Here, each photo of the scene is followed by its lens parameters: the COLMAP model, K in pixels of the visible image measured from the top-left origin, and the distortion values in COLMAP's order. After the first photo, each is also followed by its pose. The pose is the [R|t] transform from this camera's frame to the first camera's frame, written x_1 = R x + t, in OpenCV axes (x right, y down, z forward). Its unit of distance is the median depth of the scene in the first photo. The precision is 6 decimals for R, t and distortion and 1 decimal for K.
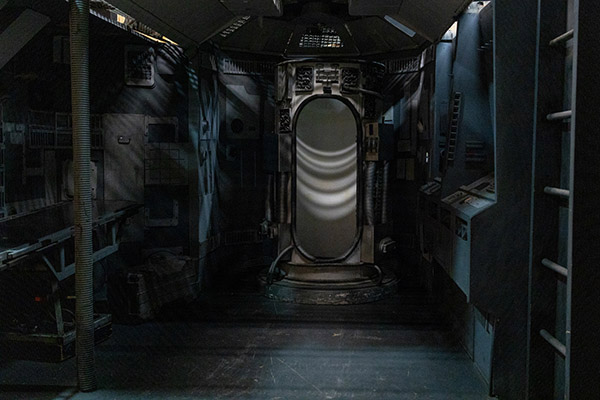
lens RADIAL K [[633.3, 0, 321.7], [0, 633.3, 187.7], [0, 0, 1]] dist [0.007234, -0.002756]
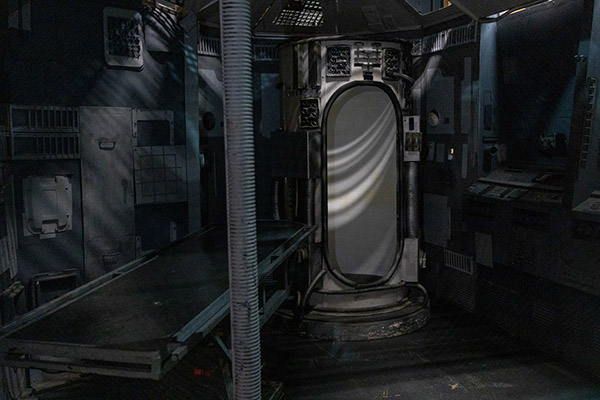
lens RADIAL K [[594.8, 0, 300.0], [0, 594.8, 200.0], [0, 0, 1]] dist [0.009802, 0.005405]
pose [[0.952521, -0.053178, 0.299792, -0.306266], [0.040170, 0.997971, 0.049393, -0.036569], [-0.301810, -0.035005, 0.952725, 0.296534]]
